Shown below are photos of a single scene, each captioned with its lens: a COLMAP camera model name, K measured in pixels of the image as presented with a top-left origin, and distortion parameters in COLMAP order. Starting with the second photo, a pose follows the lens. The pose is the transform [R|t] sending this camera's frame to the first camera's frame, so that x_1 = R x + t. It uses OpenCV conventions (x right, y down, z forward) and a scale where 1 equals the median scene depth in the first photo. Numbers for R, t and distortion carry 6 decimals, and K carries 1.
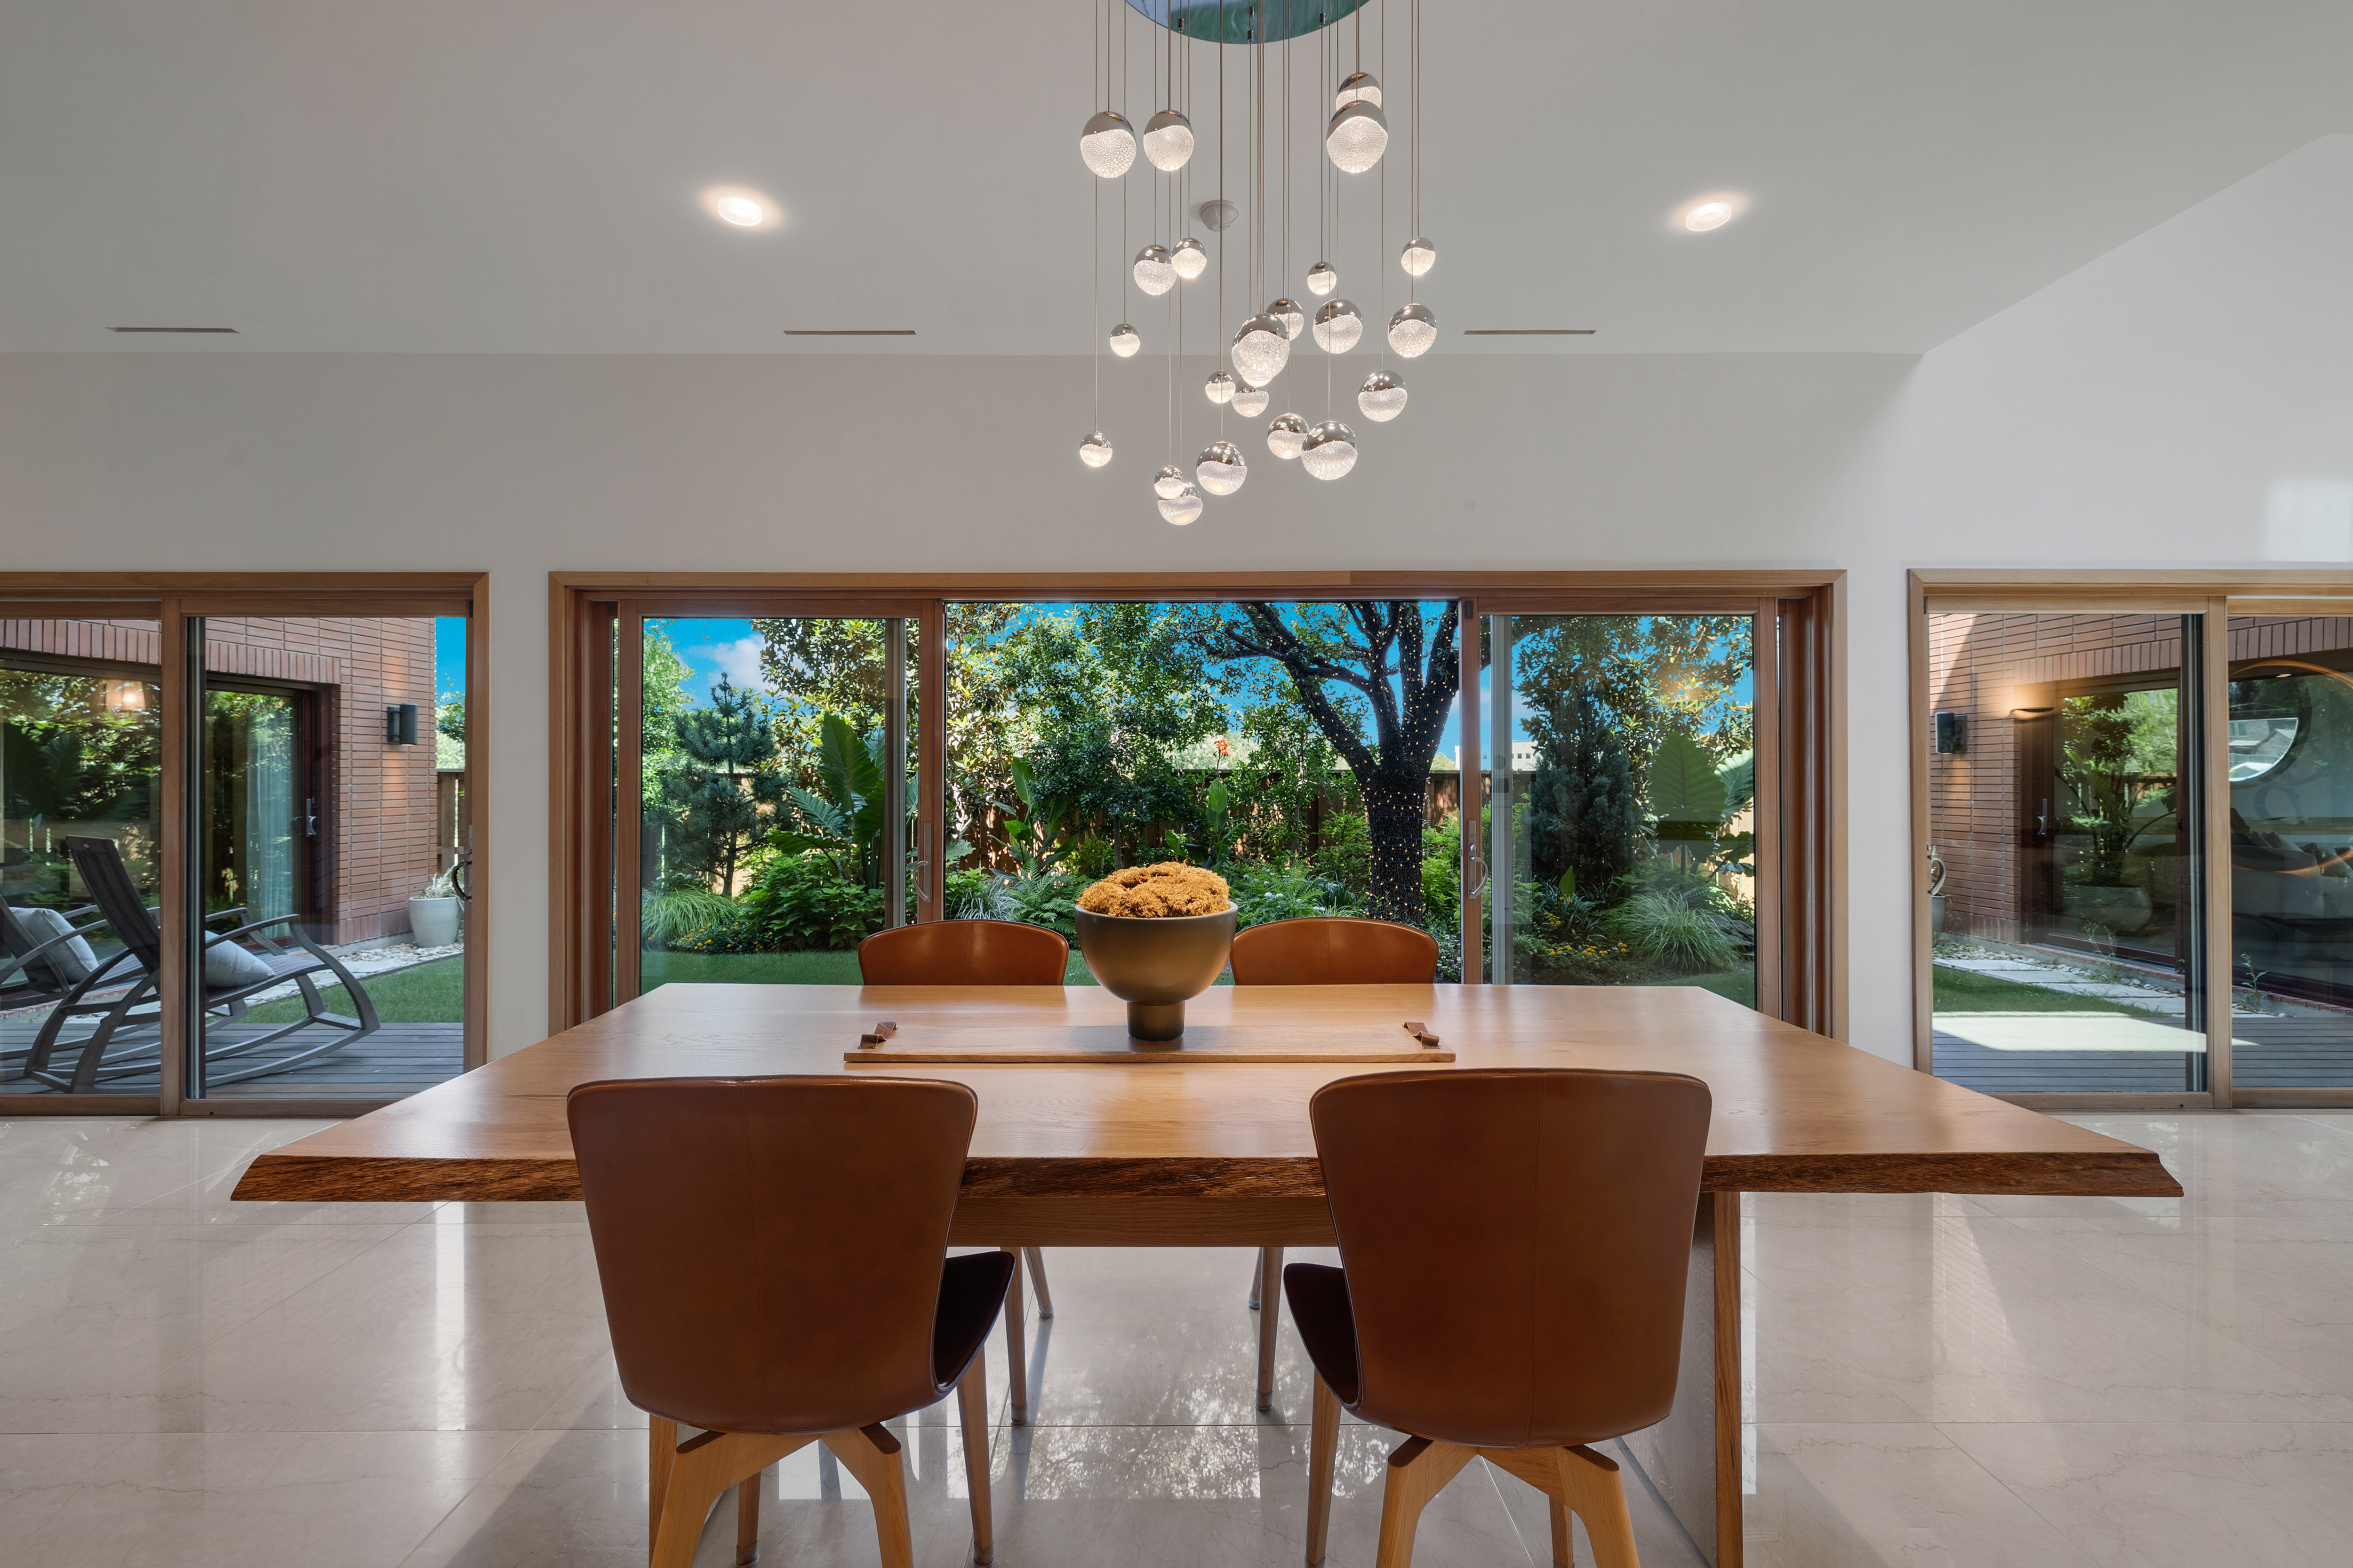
lens RADIAL K [[996.2, 0, 1161.1], [0, 996.2, 771.1], [0, 0, 1]] dist [0.003741, -0.000443]
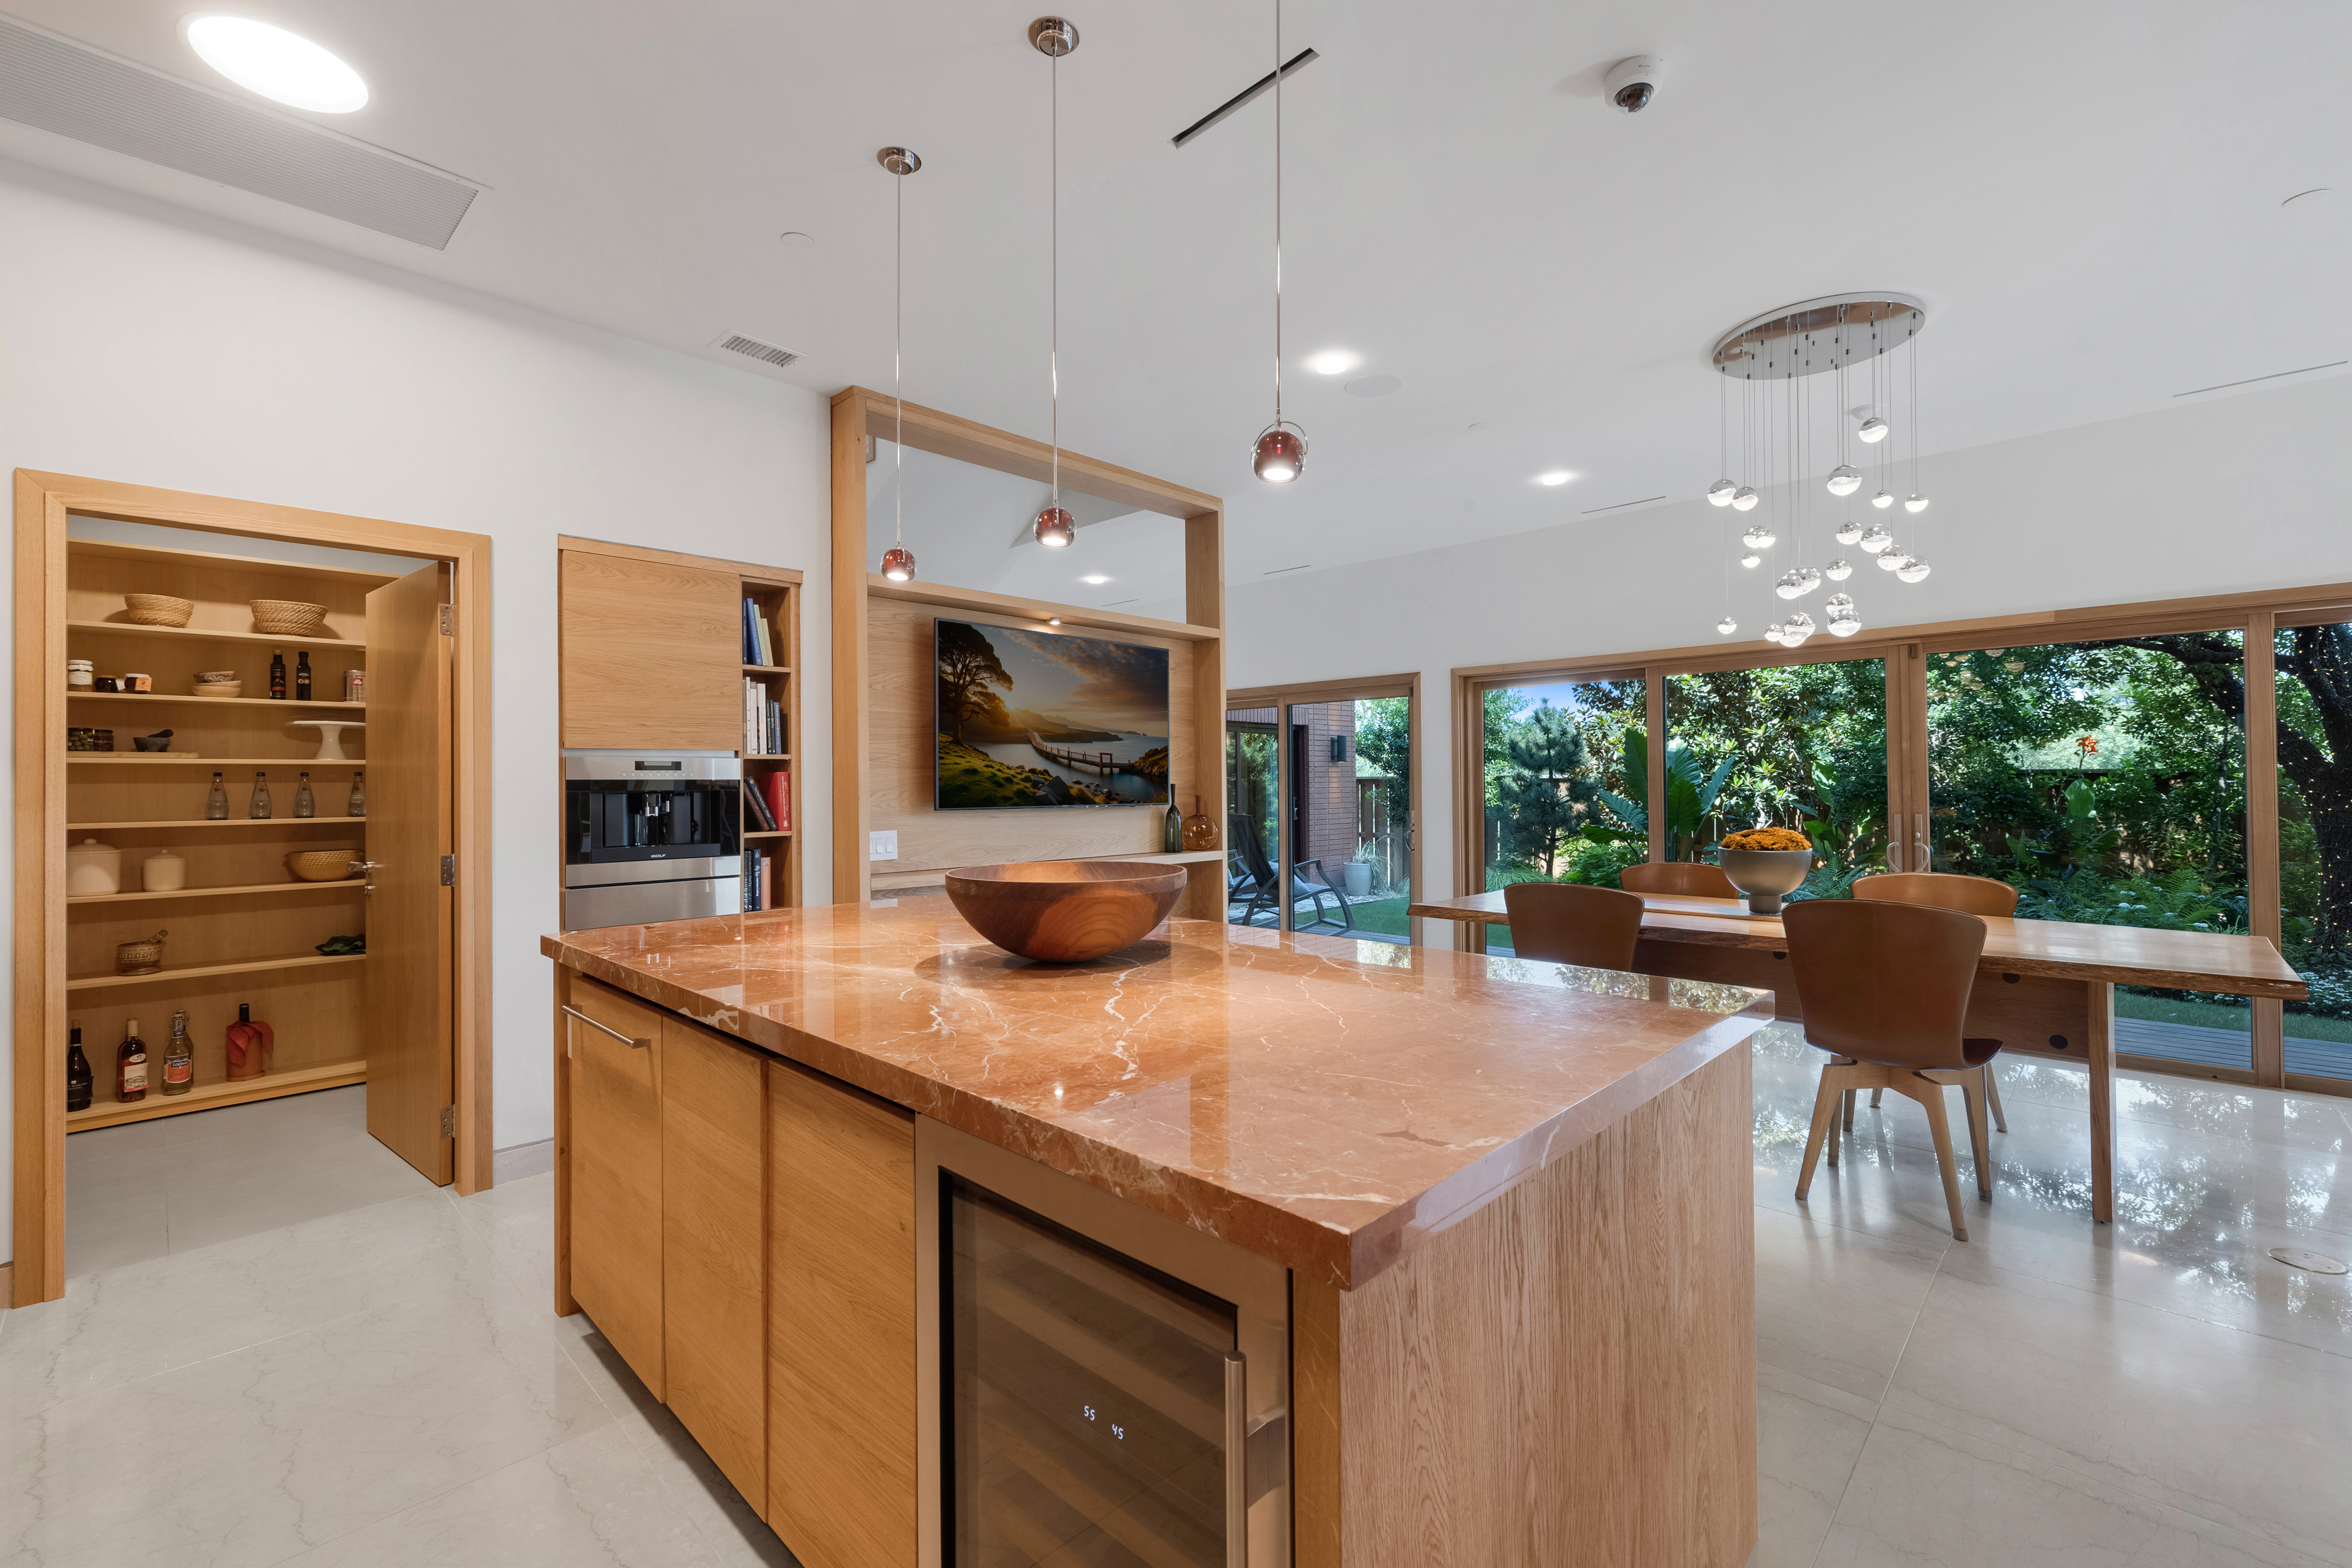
lens RADIAL K [[995.8, 0, 1162.6], [0, 995.8, 774.8], [0, 0, 1]] dist [0.003741, -0.000443]
pose [[0.712491, -0.010628, -0.701600, 0.104872], [0.011361, 0.999929, -0.003609, -0.003451], [0.701589, -0.005400, 0.712562, -0.247725]]
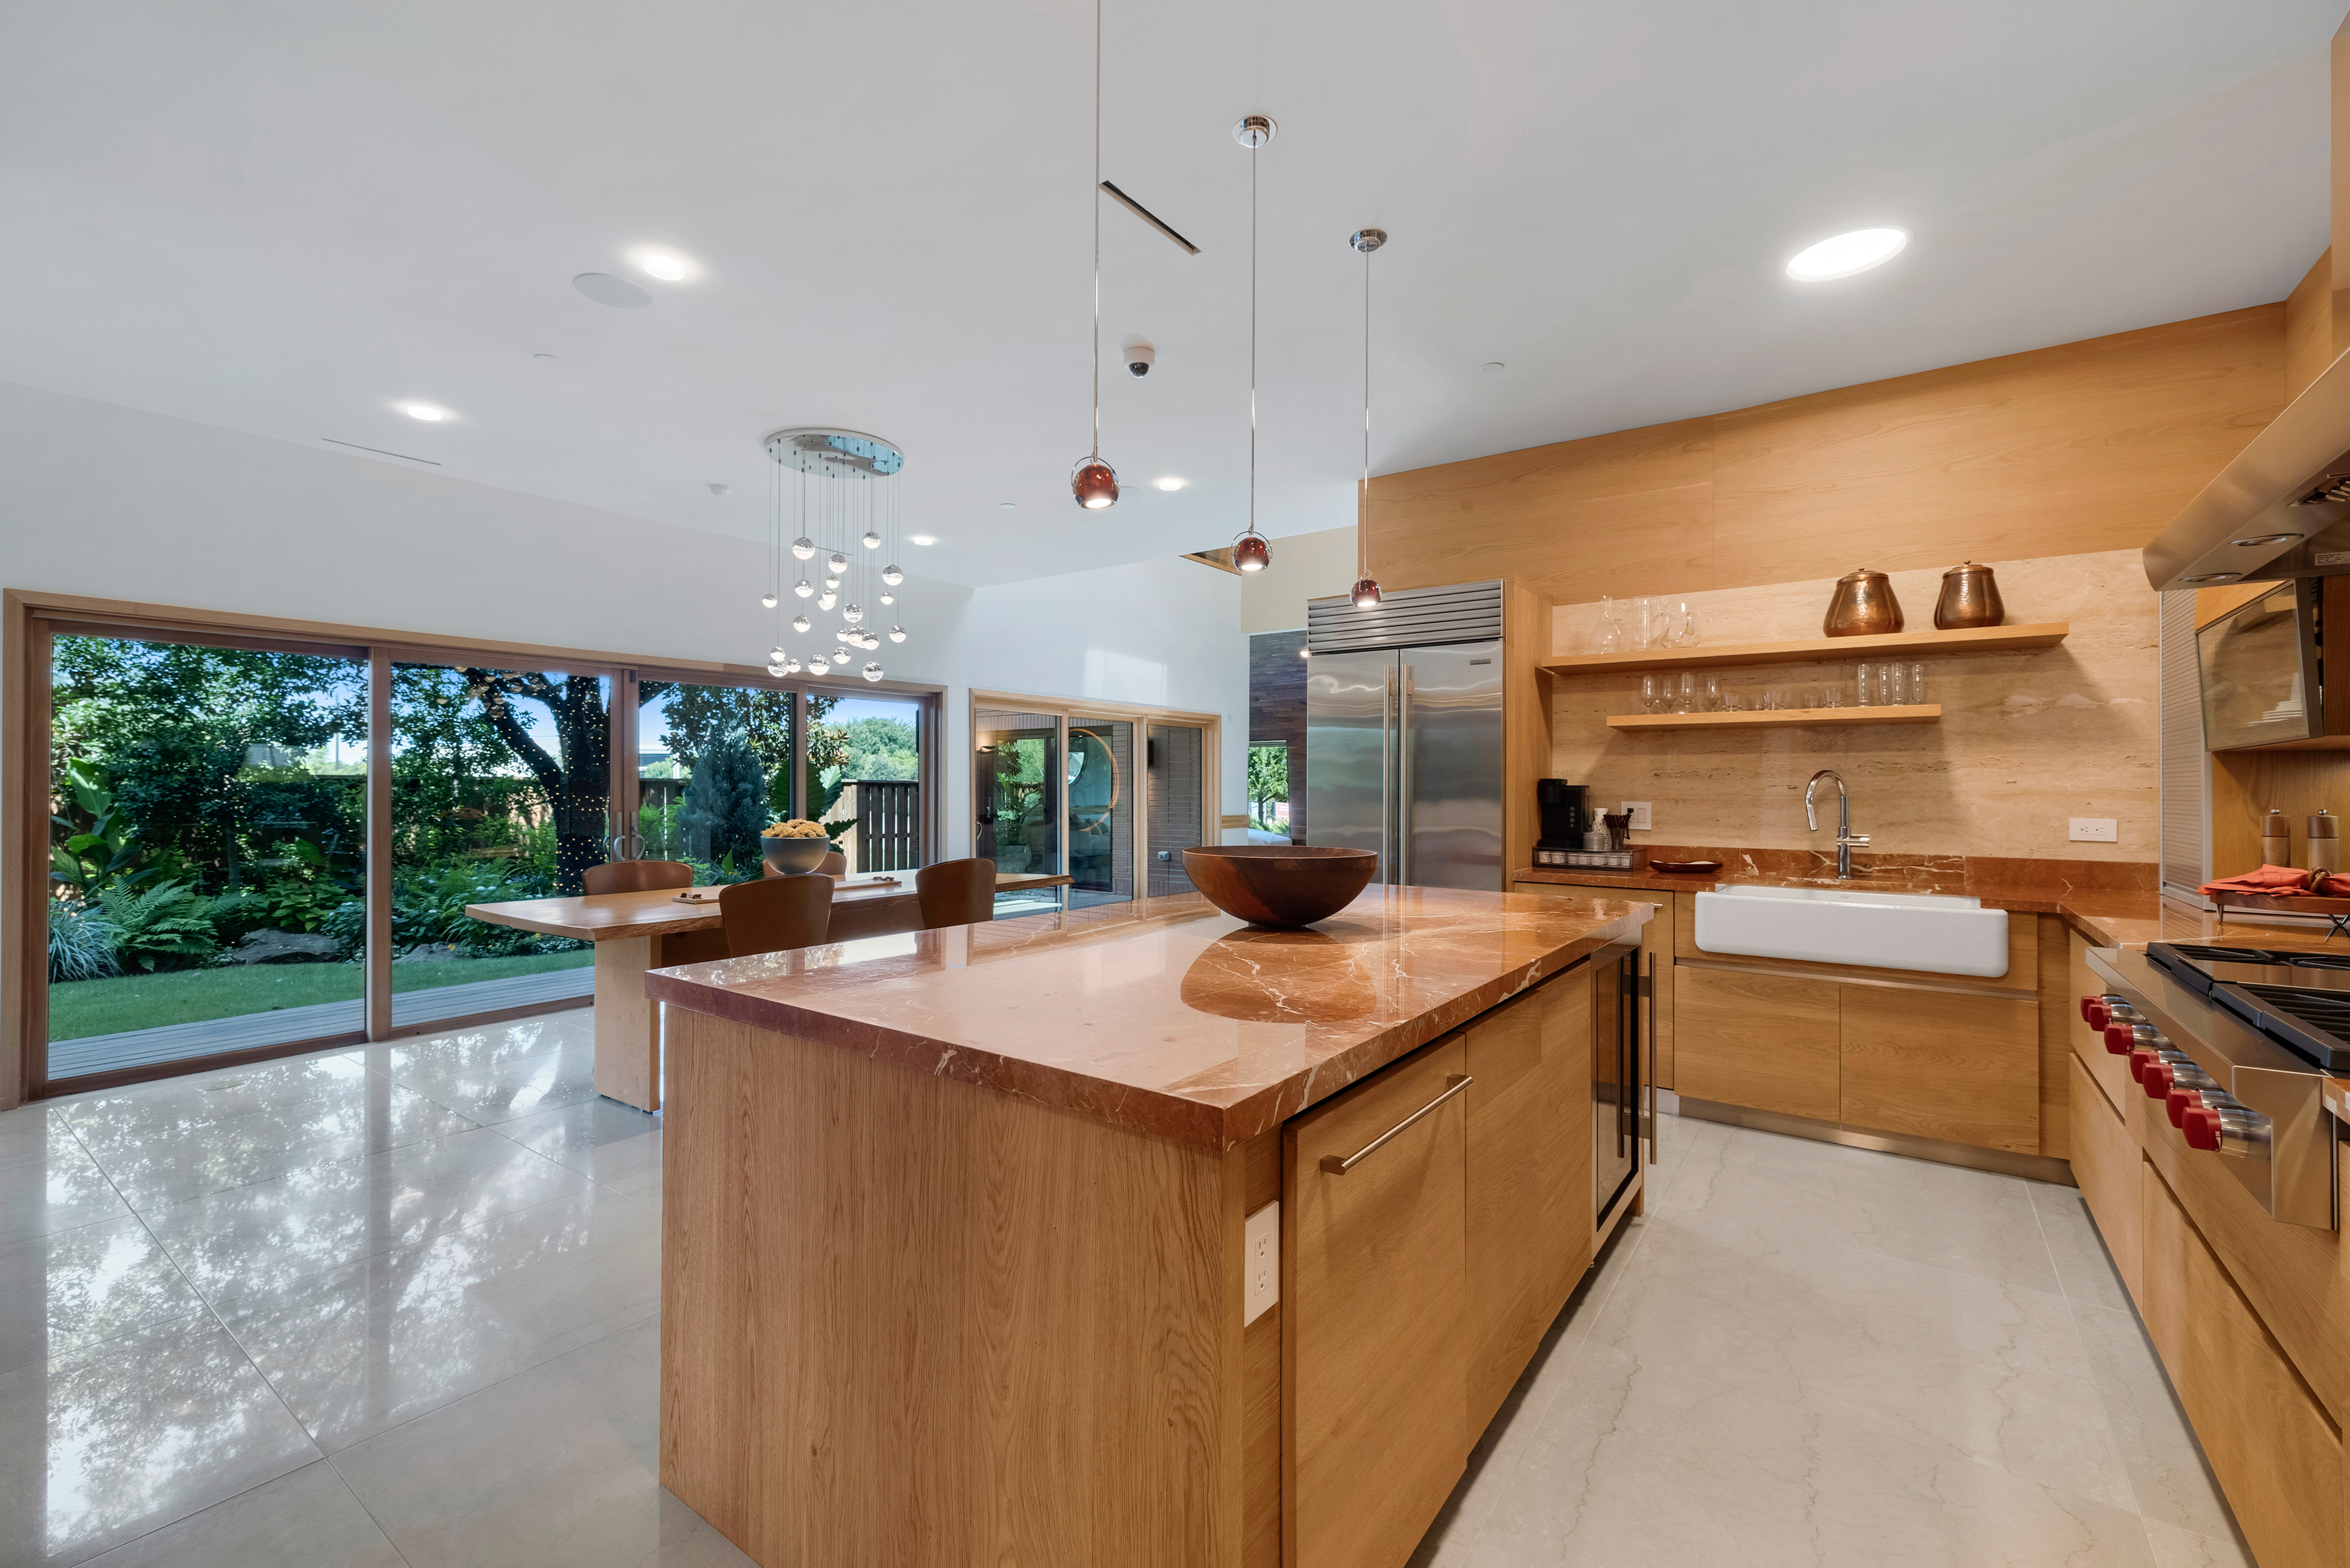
lens RADIAL K [[994.9, 0, 1160.9], [0, 994.9, 780.3], [0, 0, 1]] dist [0.003741, -0.000443]
pose [[0.596819, 0.005035, 0.802360, -0.284329], [-0.007585, 0.999971, -0.000633, -0.002212], [-0.802340, -0.005708, 0.596840, -0.239632]]
